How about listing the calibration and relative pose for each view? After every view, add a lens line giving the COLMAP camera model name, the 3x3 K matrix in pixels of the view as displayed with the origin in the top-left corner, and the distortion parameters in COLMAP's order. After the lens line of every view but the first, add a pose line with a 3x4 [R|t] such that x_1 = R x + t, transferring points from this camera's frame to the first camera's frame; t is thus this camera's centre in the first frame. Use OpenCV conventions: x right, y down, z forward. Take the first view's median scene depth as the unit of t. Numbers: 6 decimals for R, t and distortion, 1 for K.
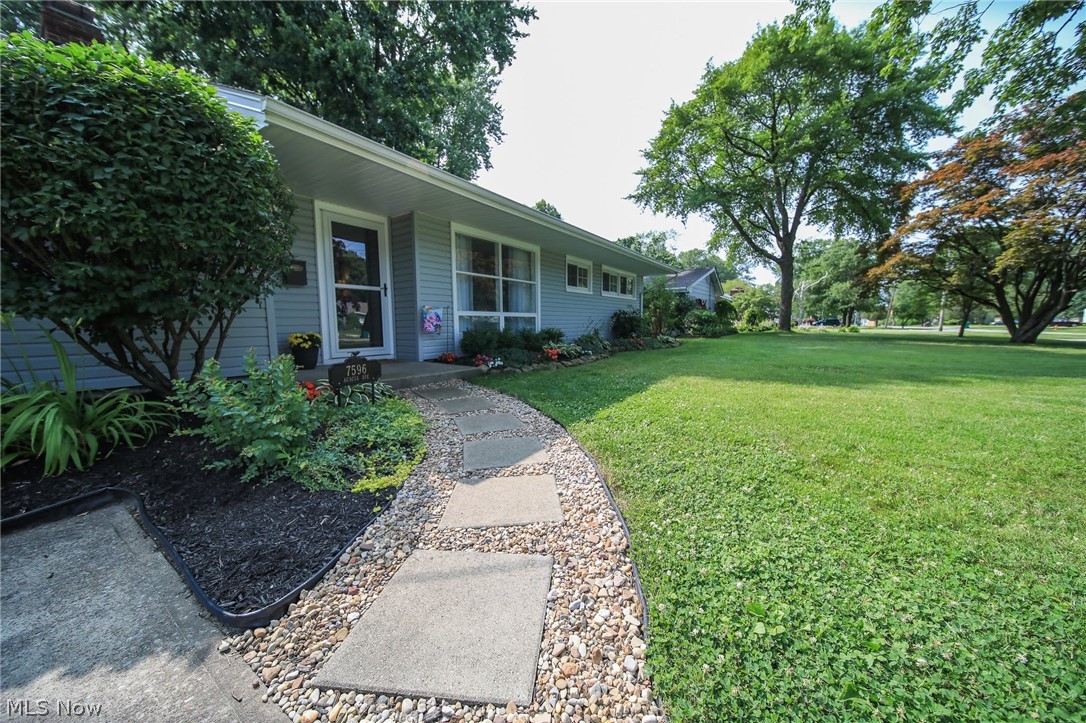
lens RADIAL K [[379.0, 0, 545.6], [0, 379.0, 358.9], [0, 0, 1]] dist [-0.000645, -0.000577]
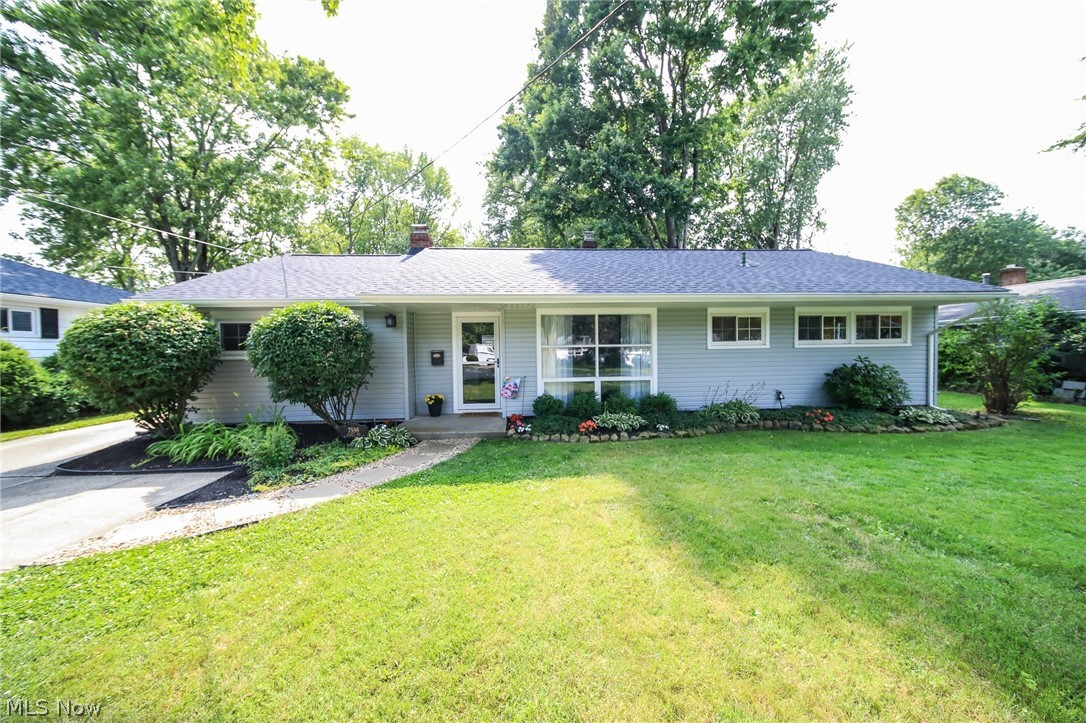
lens RADIAL K [[379.0, 0, 545.6], [0, 379.0, 358.9], [0, 0, 1]] dist [-0.000645, -0.000577]
pose [[0.618861, 0.013303, -0.785388, 0.778542], [-0.062734, 0.997500, -0.032536, -0.159605], [0.782991, 0.069406, 0.618149, 0.264553]]
